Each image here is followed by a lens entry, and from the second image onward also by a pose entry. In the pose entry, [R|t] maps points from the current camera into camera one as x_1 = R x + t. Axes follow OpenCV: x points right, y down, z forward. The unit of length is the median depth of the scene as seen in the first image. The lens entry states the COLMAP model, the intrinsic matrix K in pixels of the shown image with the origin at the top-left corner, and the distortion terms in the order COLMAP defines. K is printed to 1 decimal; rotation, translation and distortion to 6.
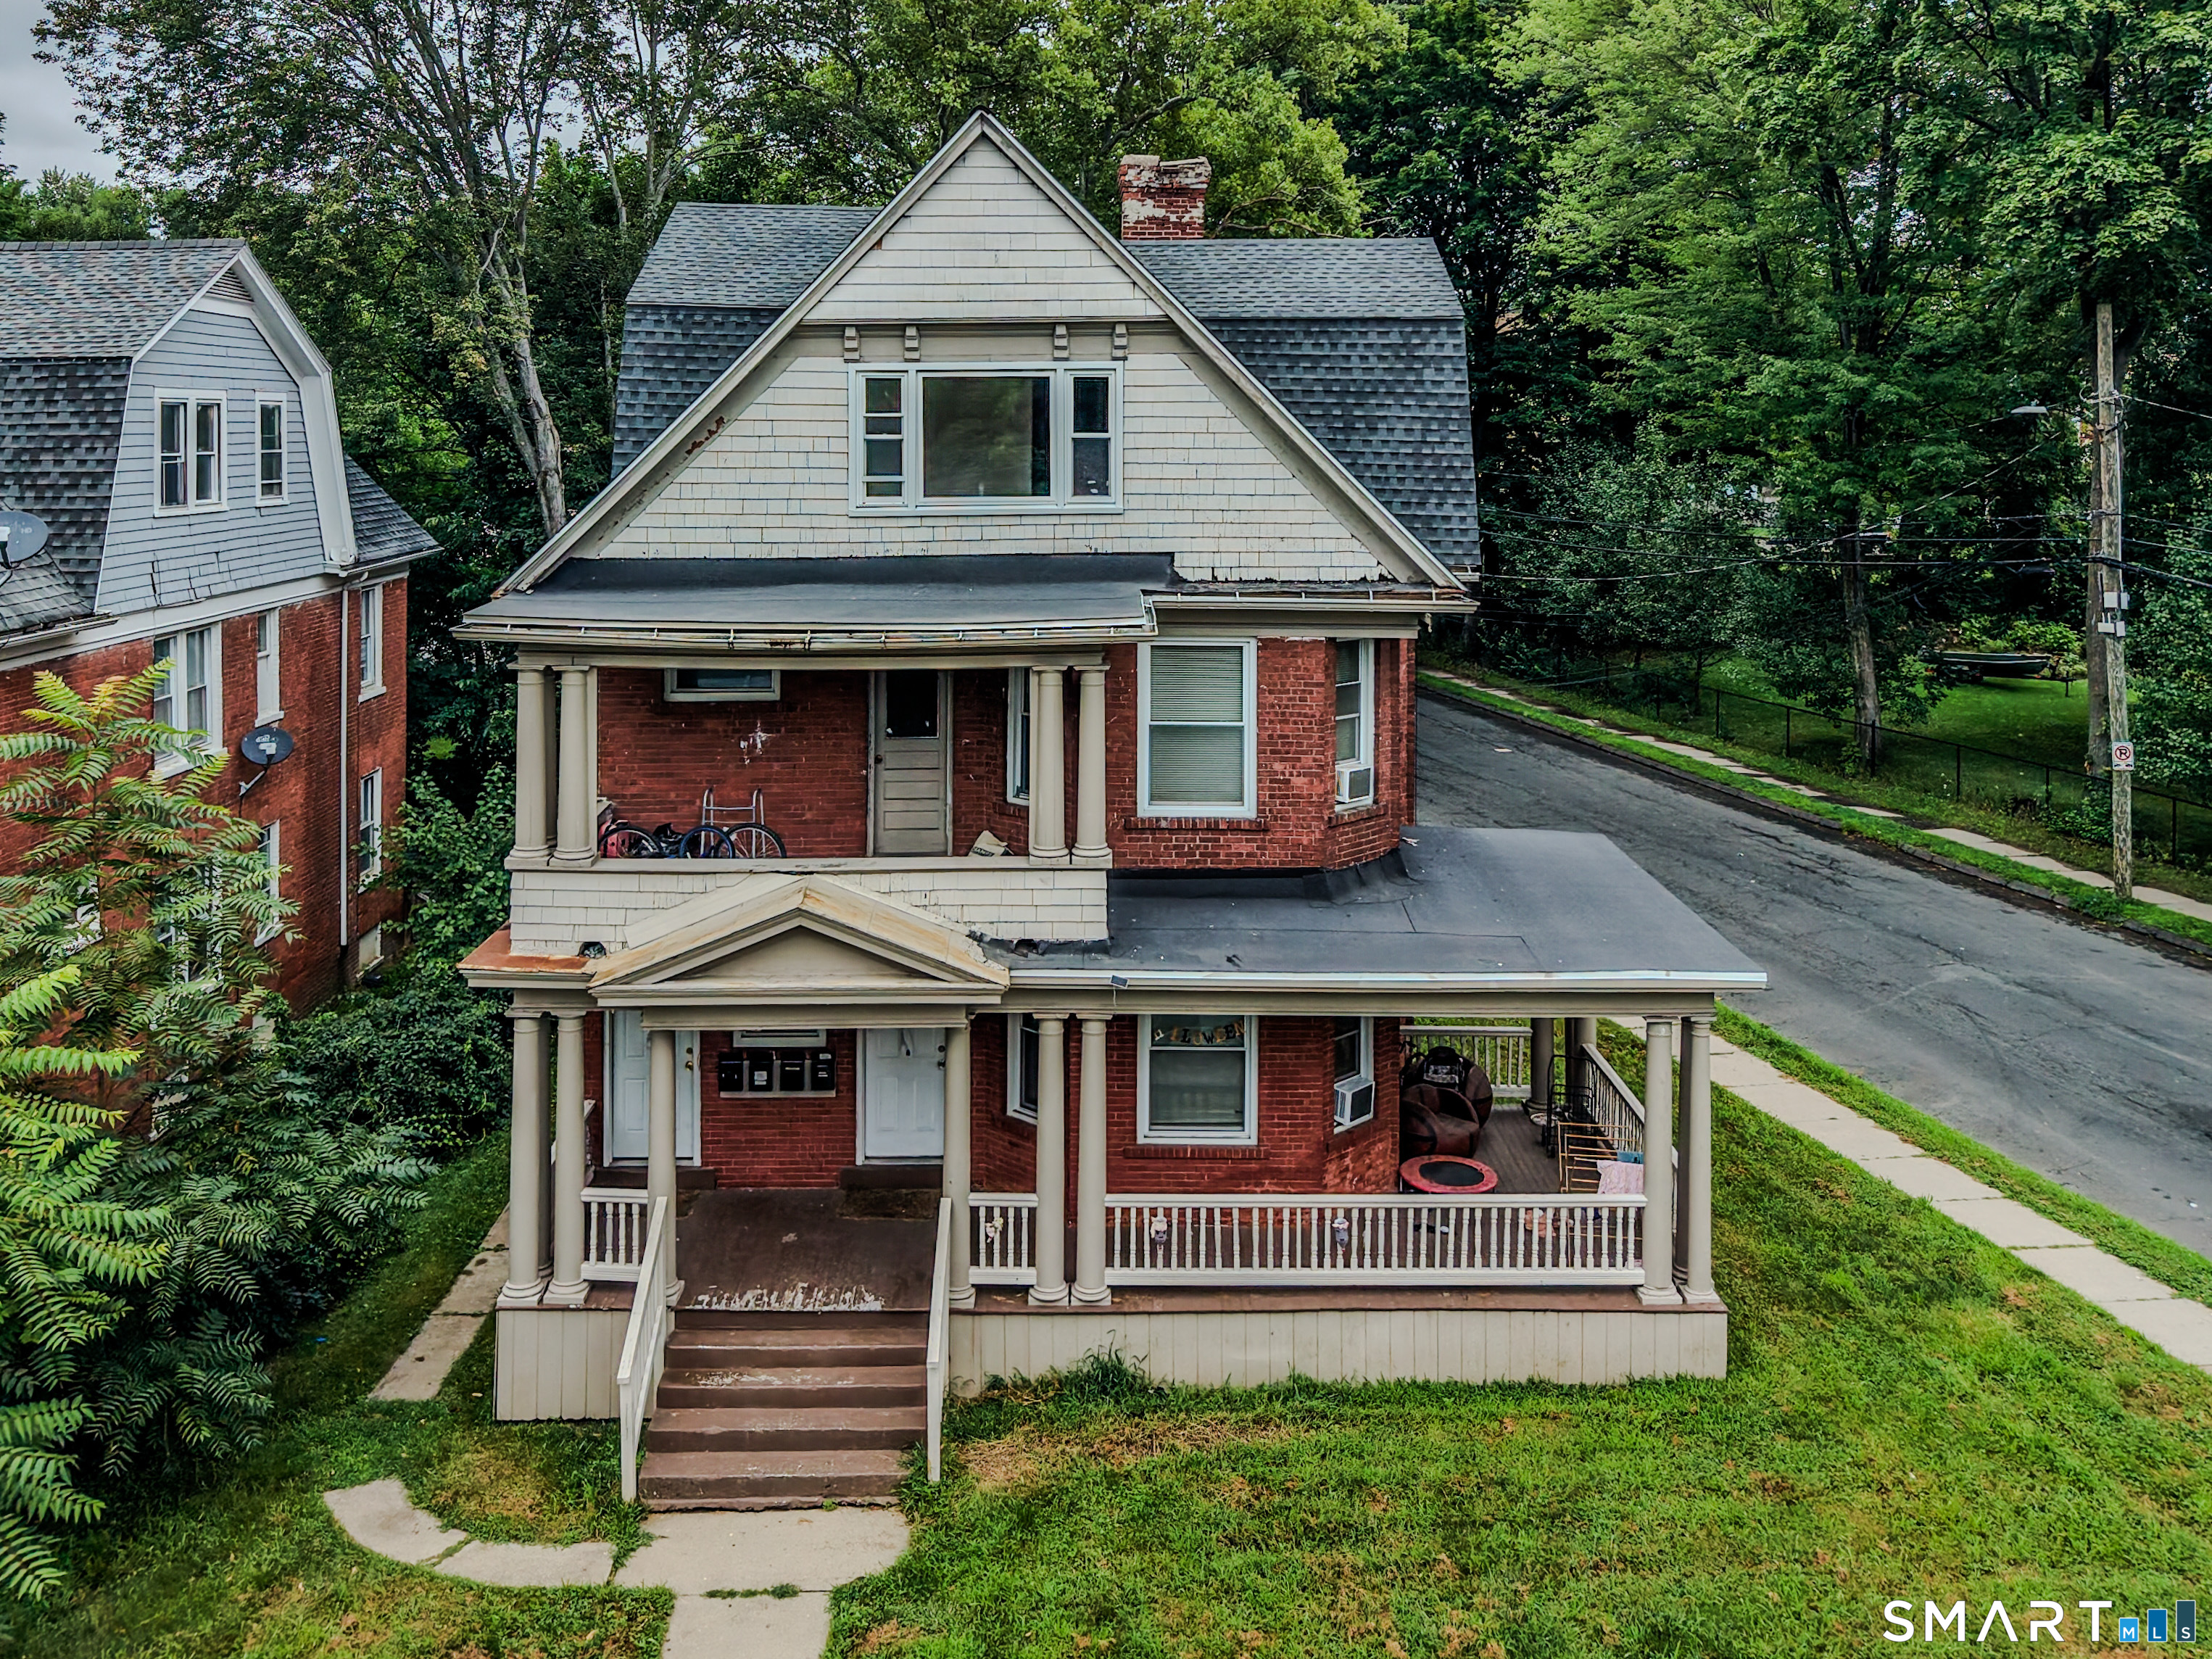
lens RADIAL K [[1986.5, 0, 1104.2], [0, 1986.5, 423.3], [0, 0, 1]] dist [0.009972, -0.012880]
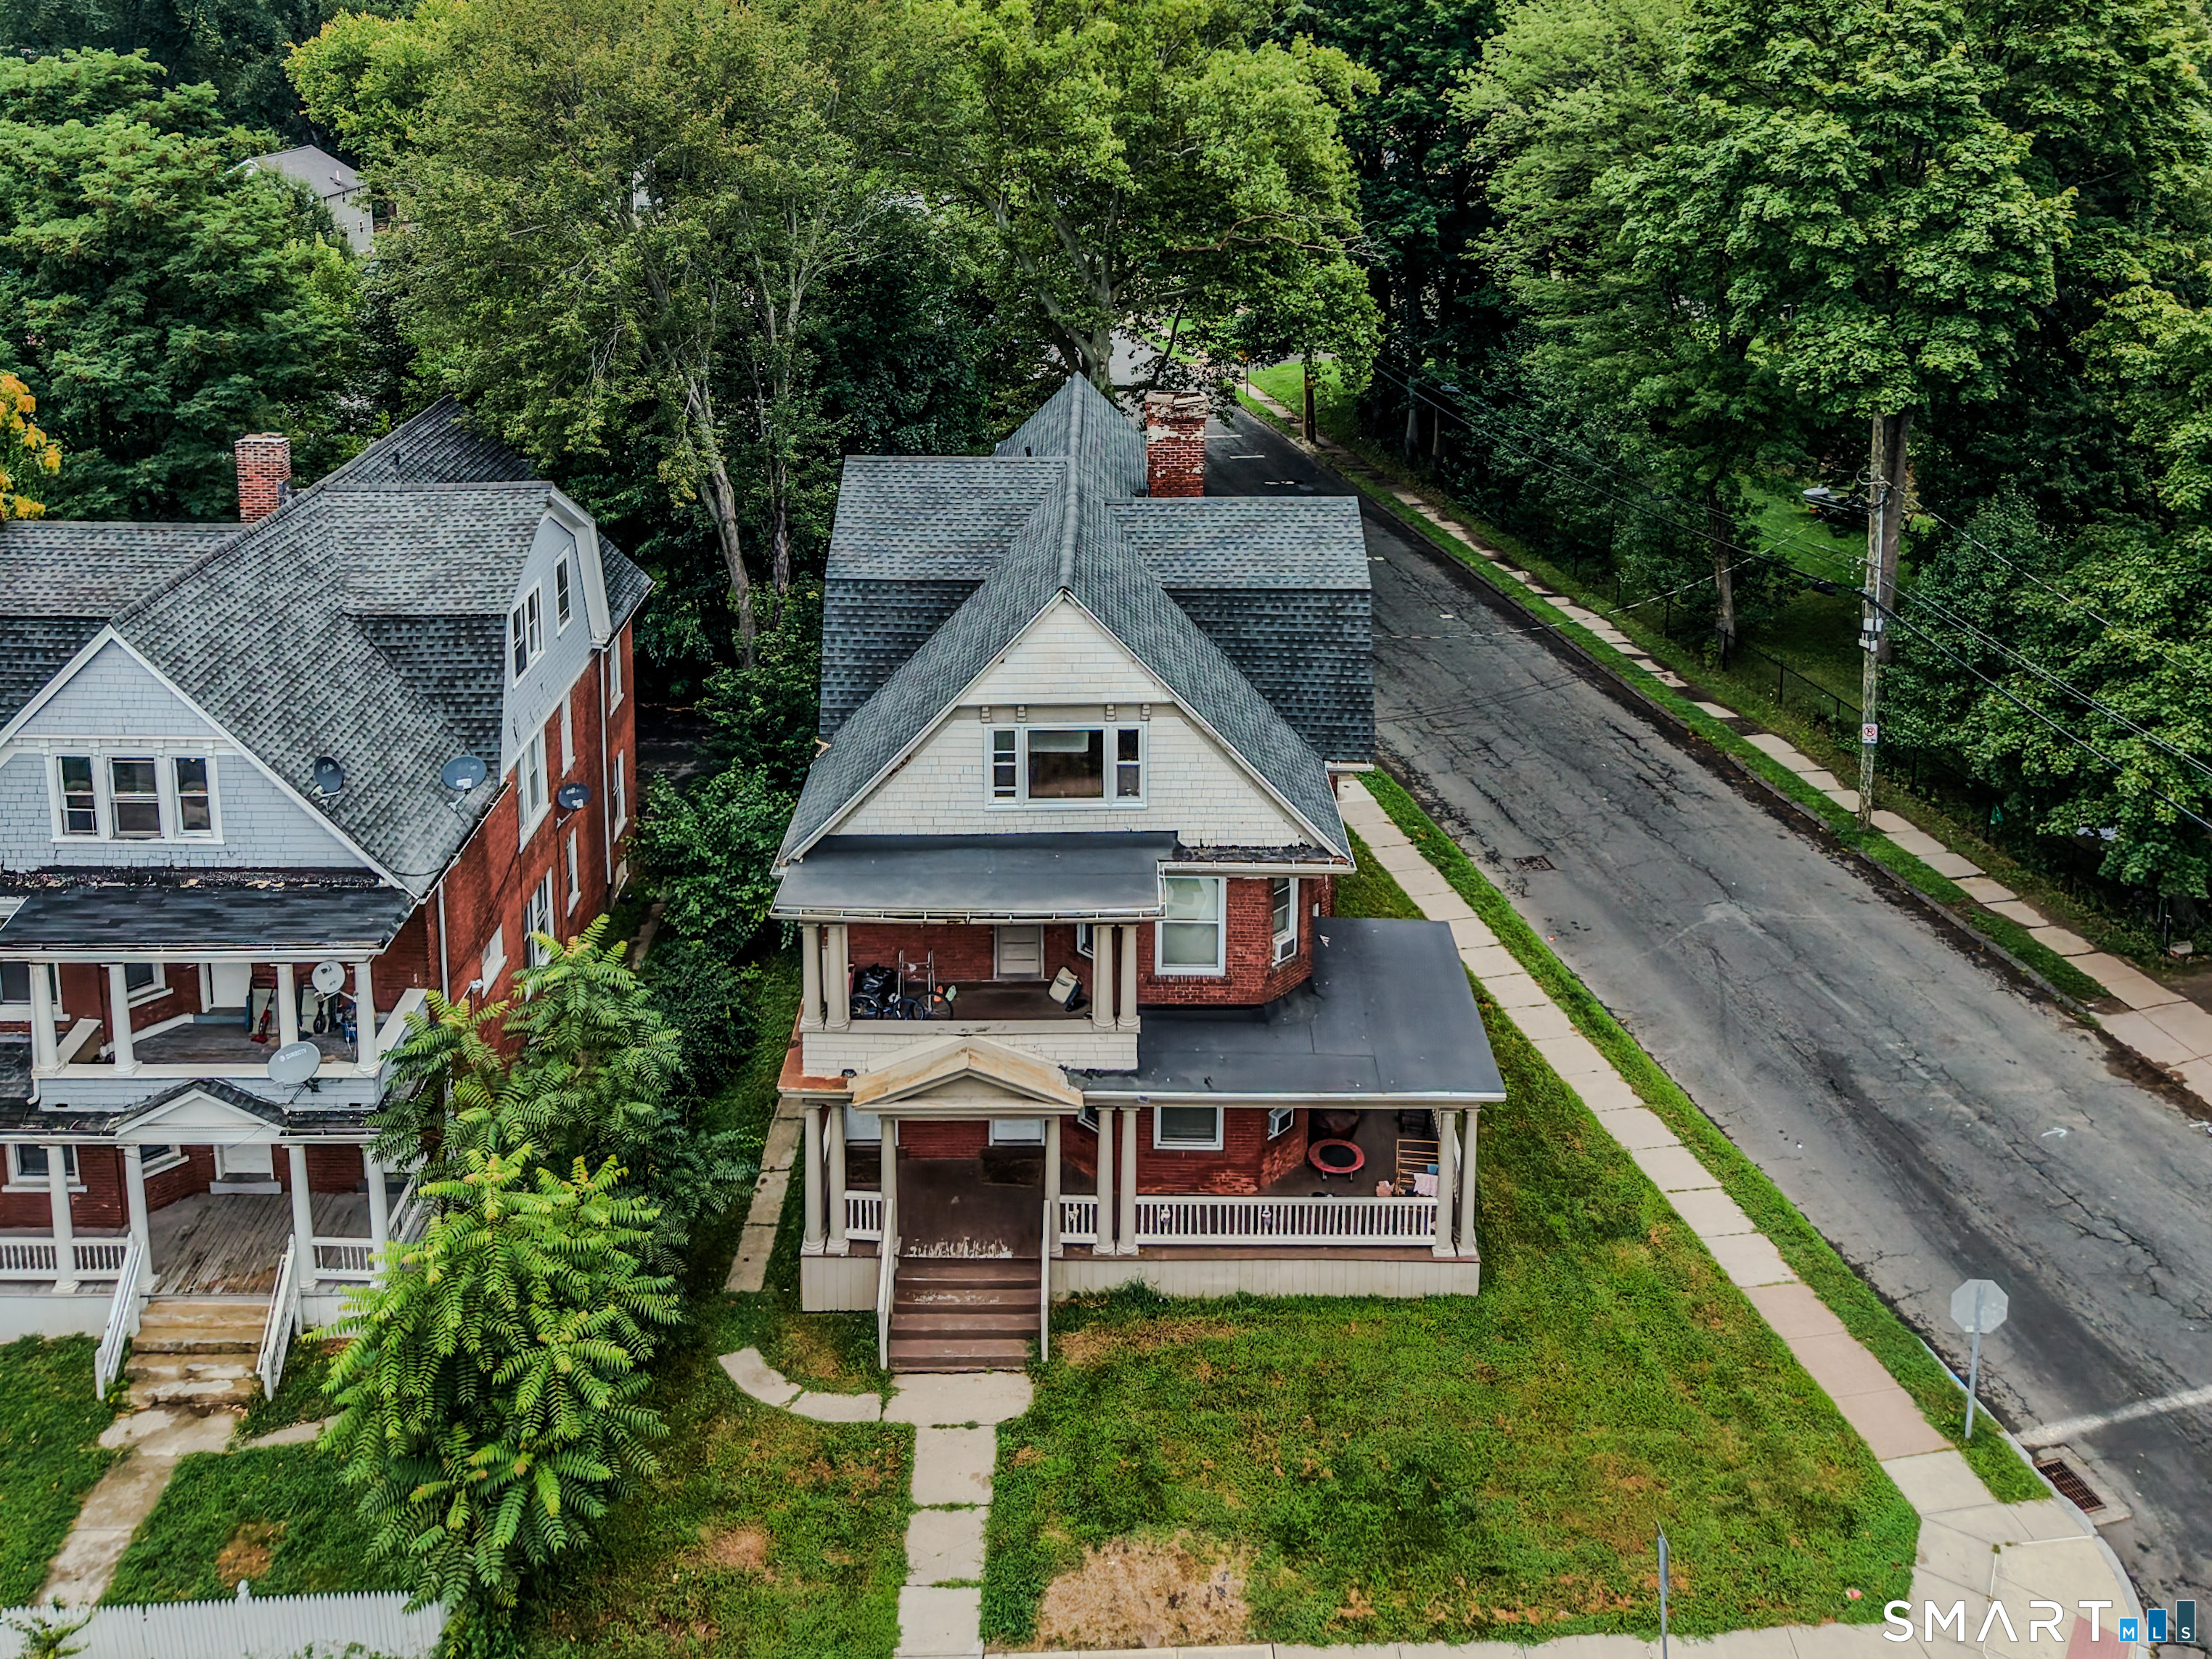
lens RADIAL K [[1964.8, 0, 1103.7], [0, 1964.8, 310.2], [0, 0, 1]] dist [0.008002, -0.018078]
pose [[0.999893, 0.002293, -0.014429, -0.004433], [0.000095, 0.986562, 0.163388, -0.691760], [0.014610, -0.163372, 0.986456, -0.619113]]
